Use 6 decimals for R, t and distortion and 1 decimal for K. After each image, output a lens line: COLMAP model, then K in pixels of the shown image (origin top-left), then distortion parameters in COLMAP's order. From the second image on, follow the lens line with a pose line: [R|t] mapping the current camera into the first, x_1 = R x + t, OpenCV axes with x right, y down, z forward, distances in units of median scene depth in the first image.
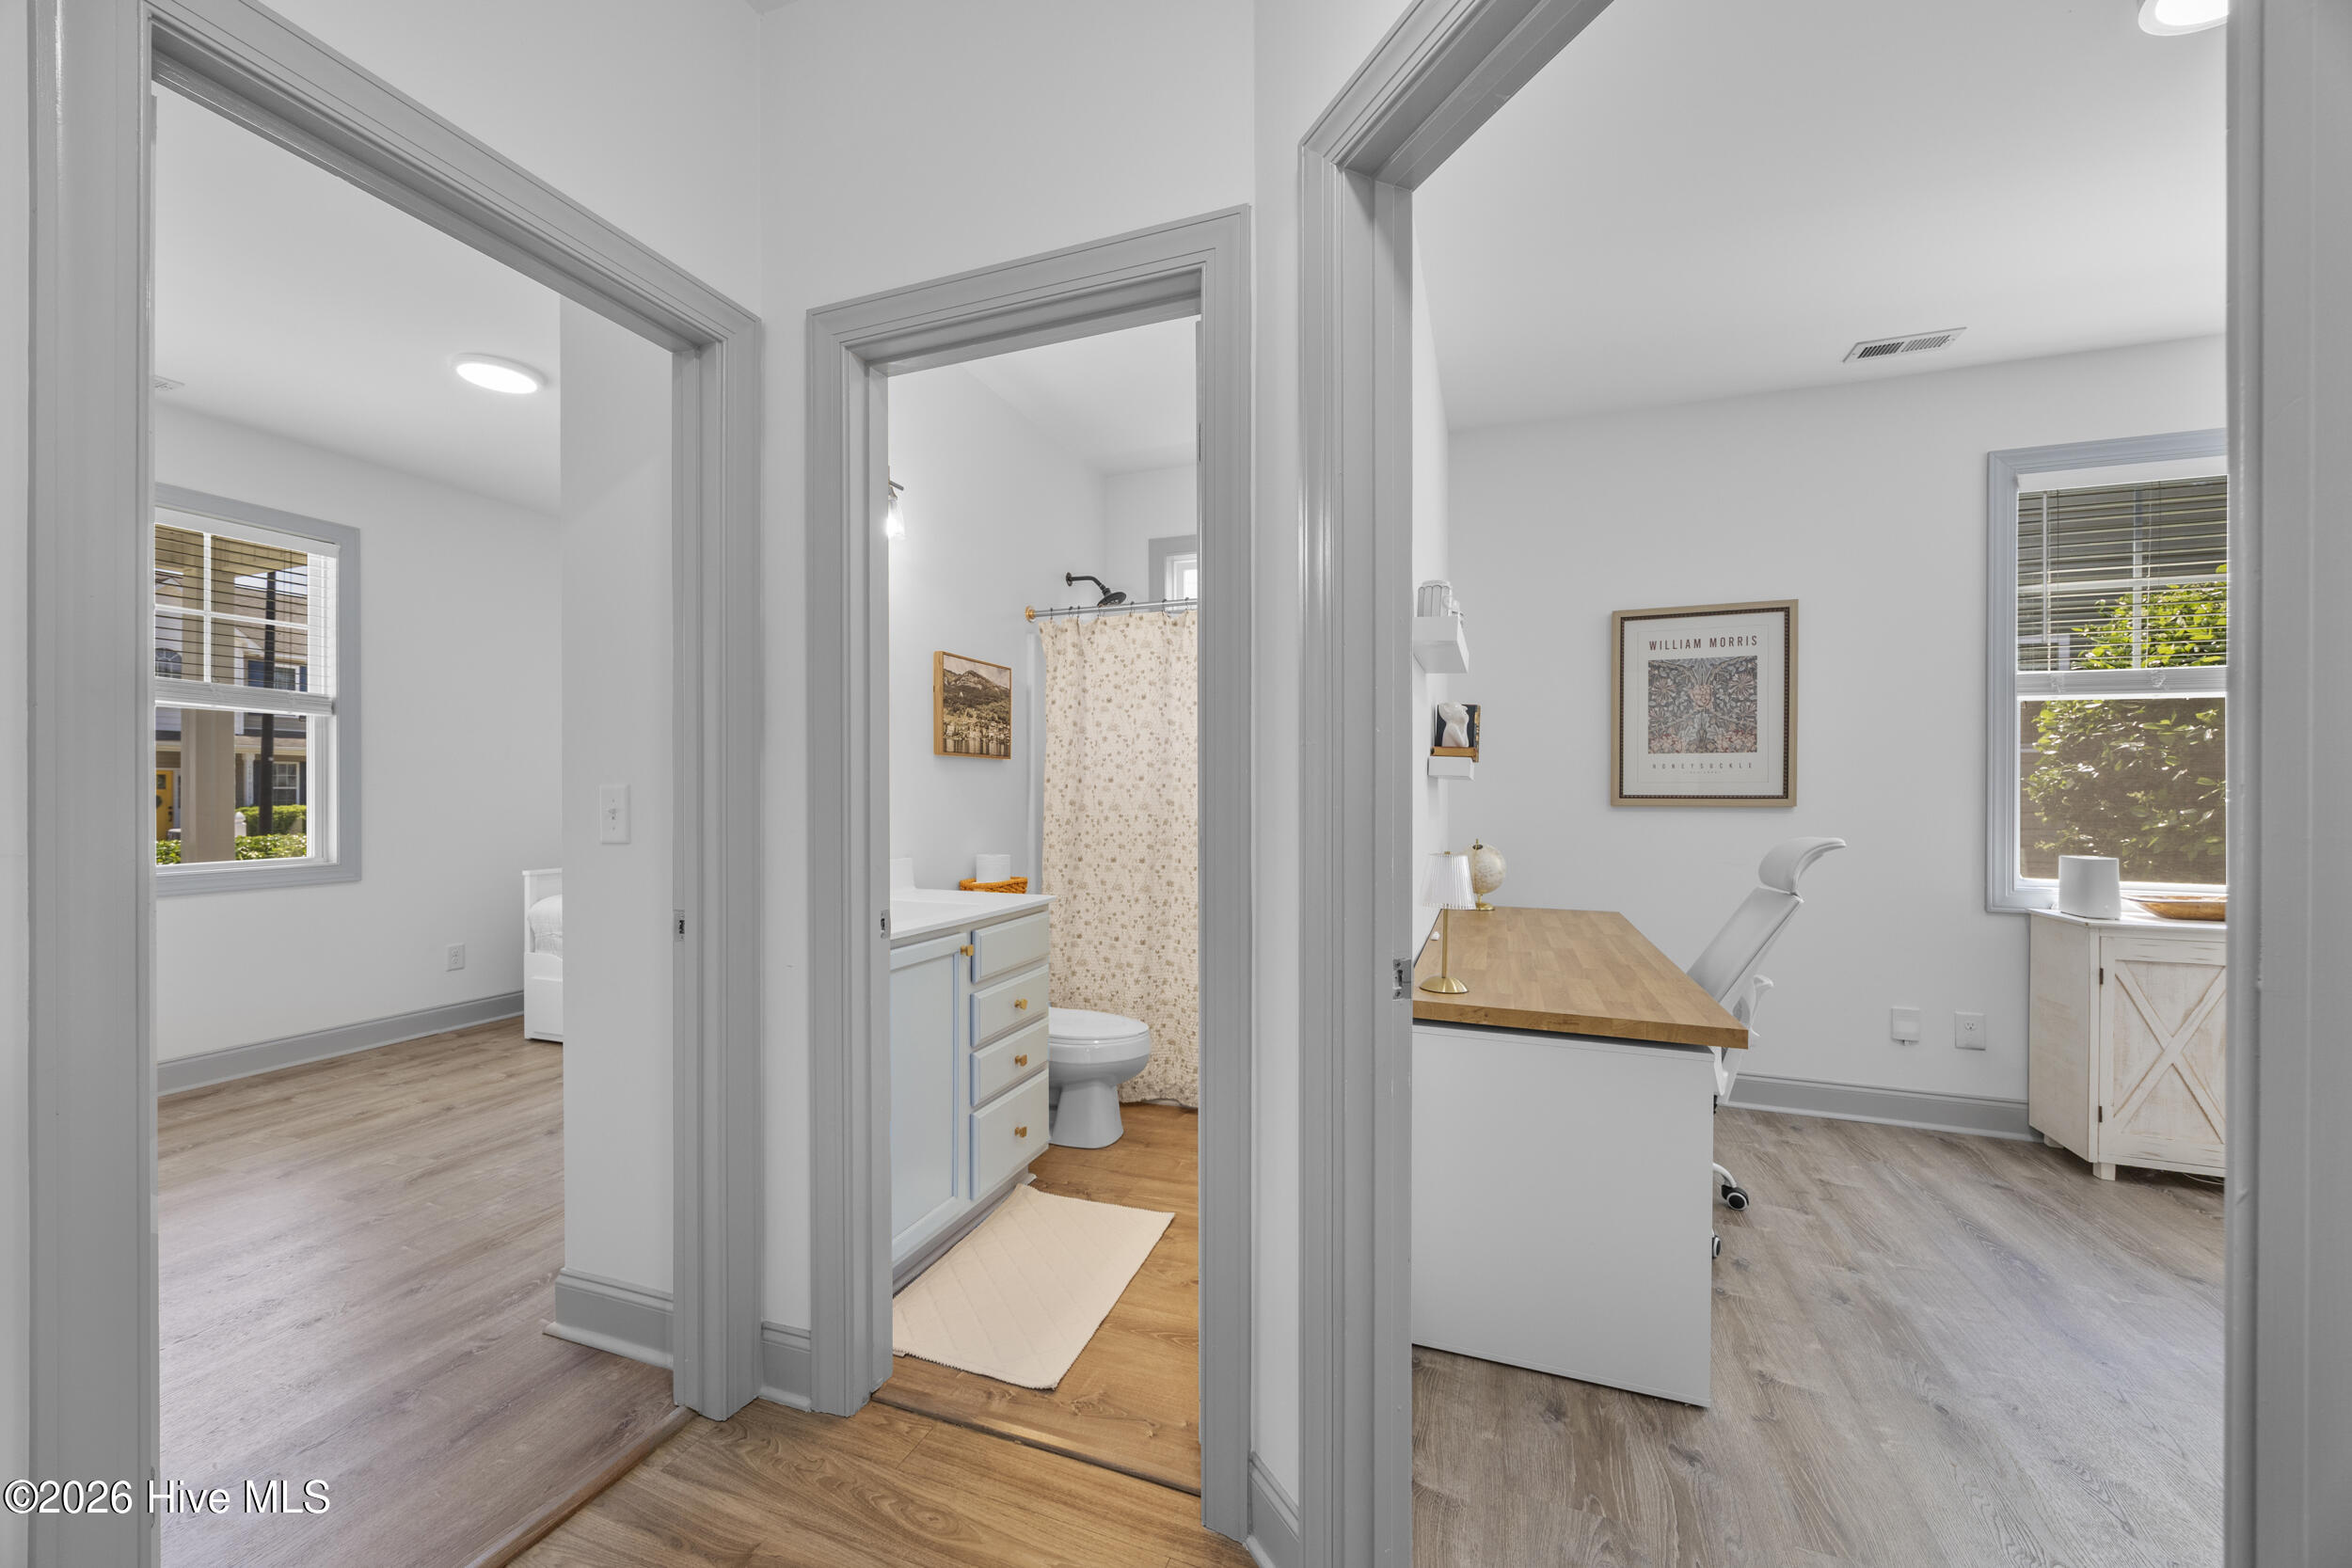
lens RADIAL K [[892.2, 0, 1162.5], [0, 892.2, 793.0], [0, 0, 1]] dist [-0.001817, 0.000002]
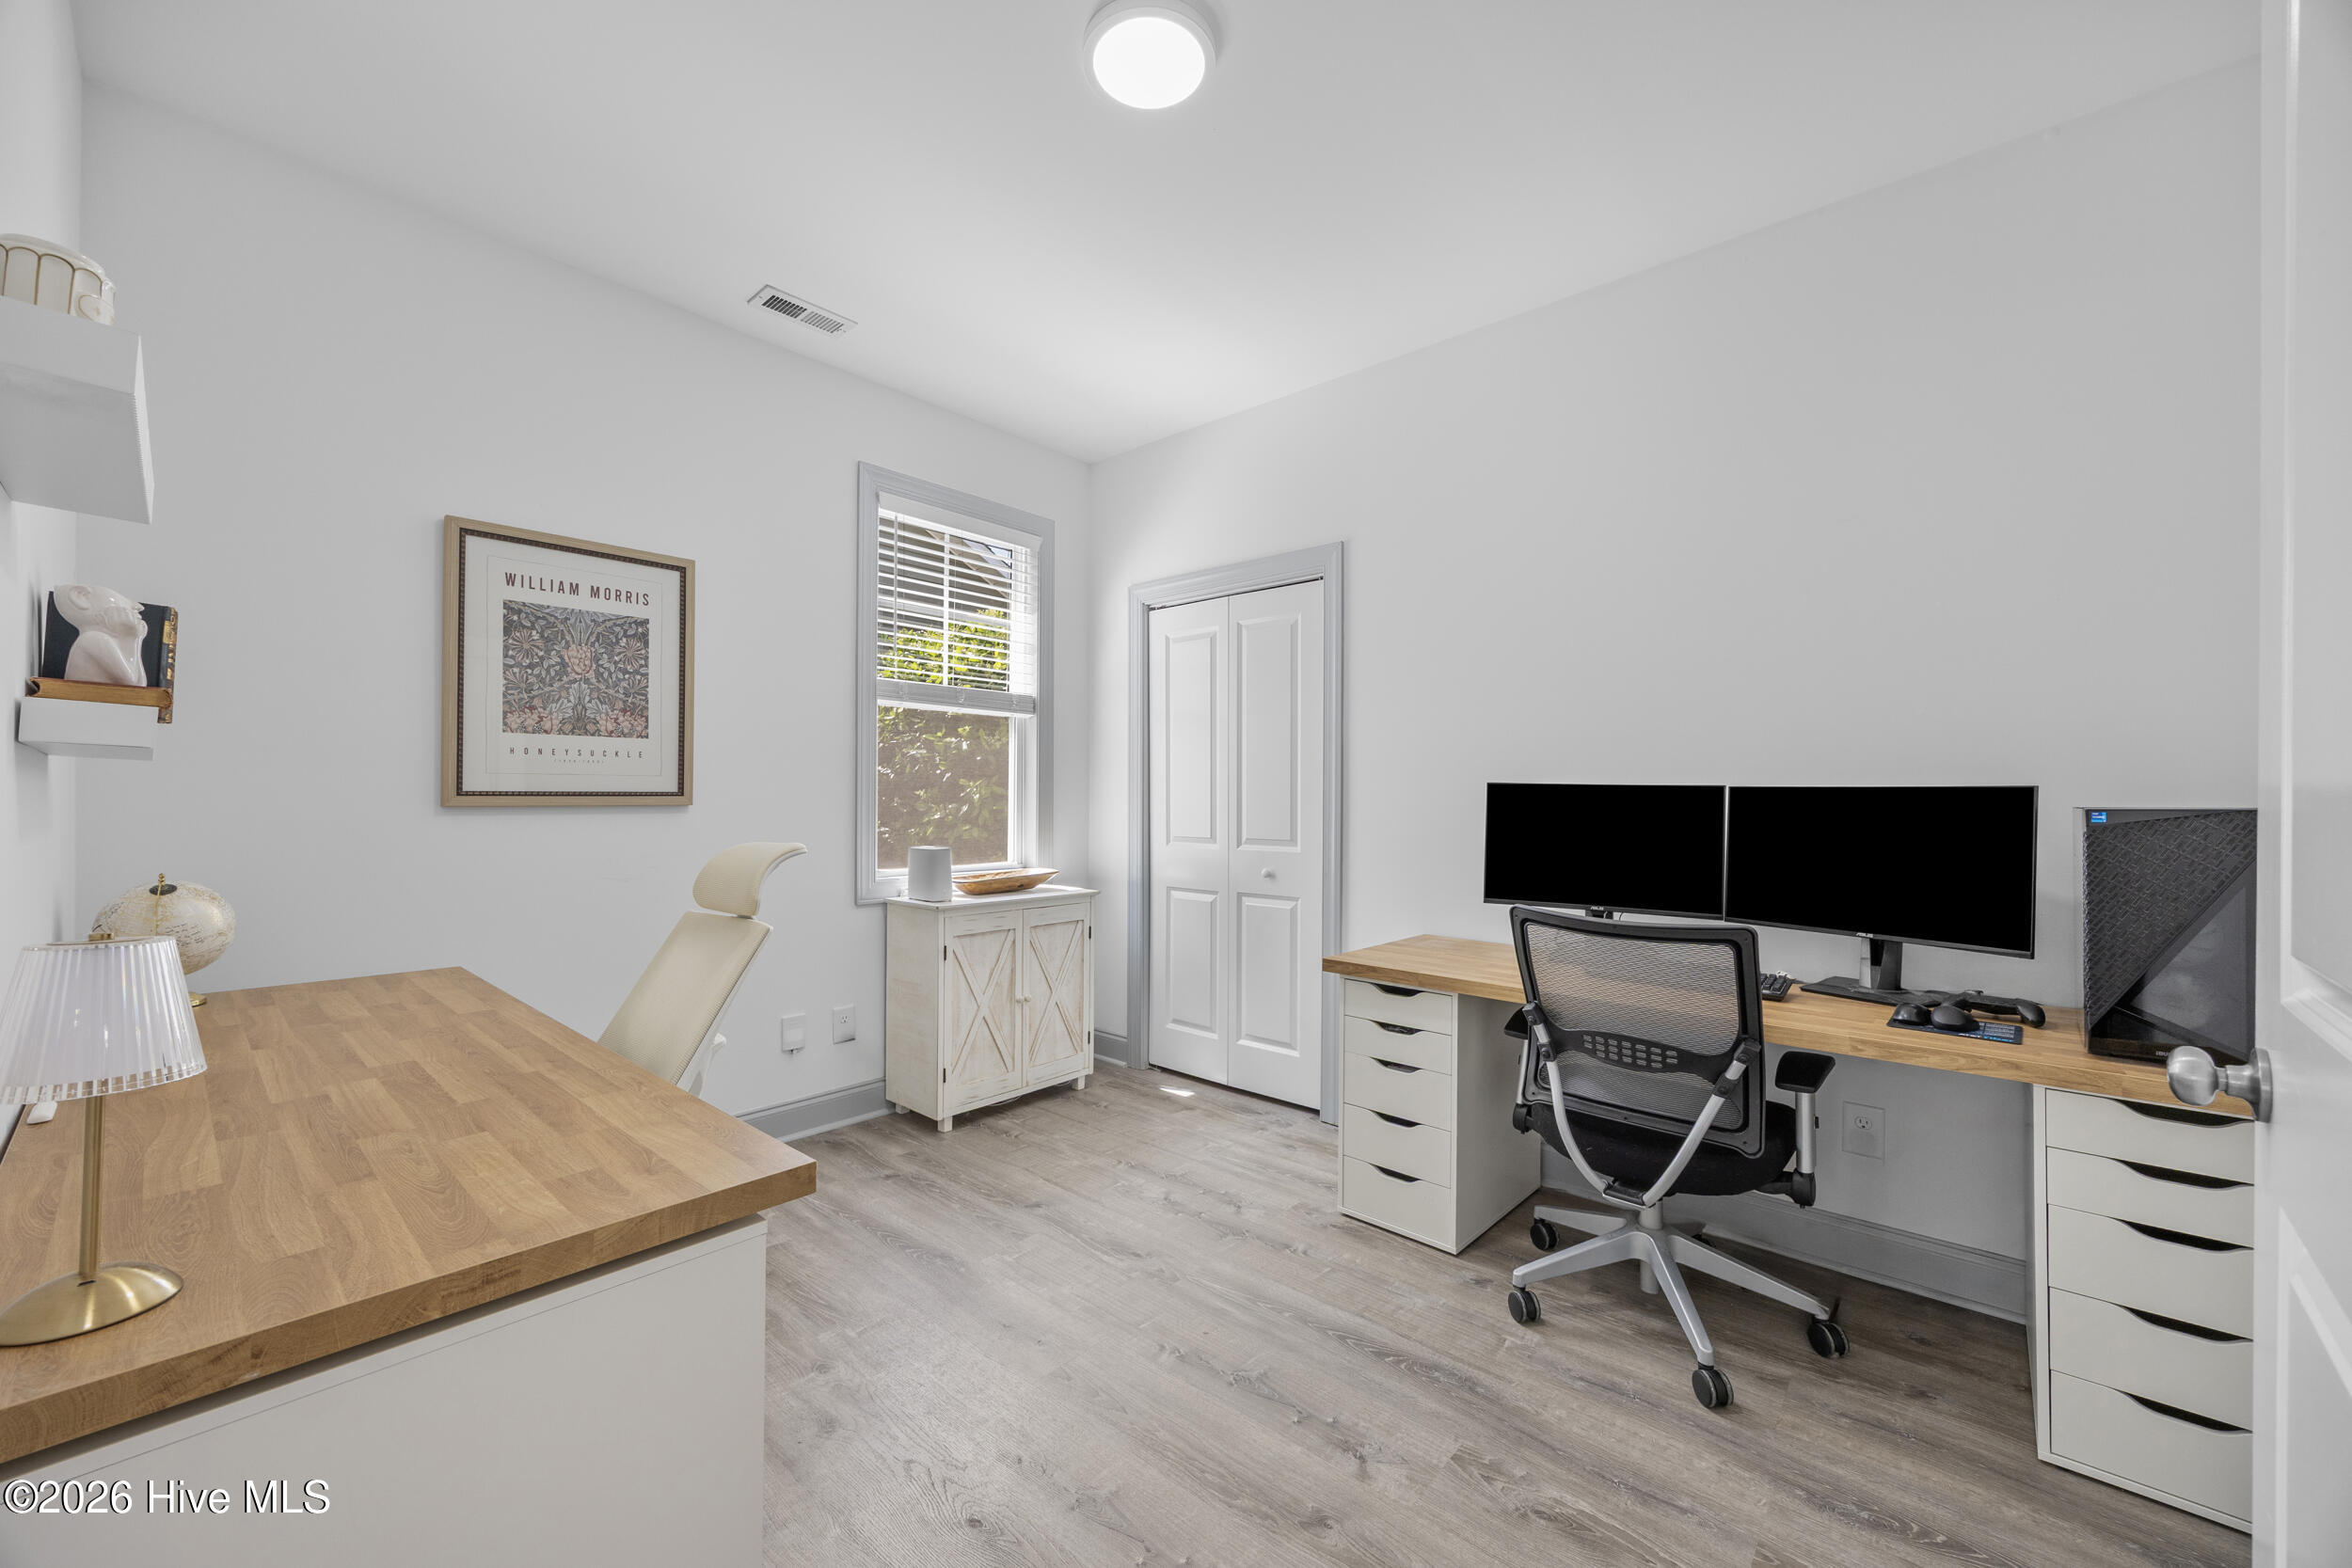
lens RADIAL K [[892.2, 0, 1162.5], [0, 892.2, 793.0], [0, 0, 1]] dist [-0.001817, 0.000002]
pose [[0.358845, 0.002128, 0.933395, 0.086849], [-0.002025, 0.999997, -0.001501, 0.004222], [-0.933395, -0.001352, 0.358848, 0.299132]]
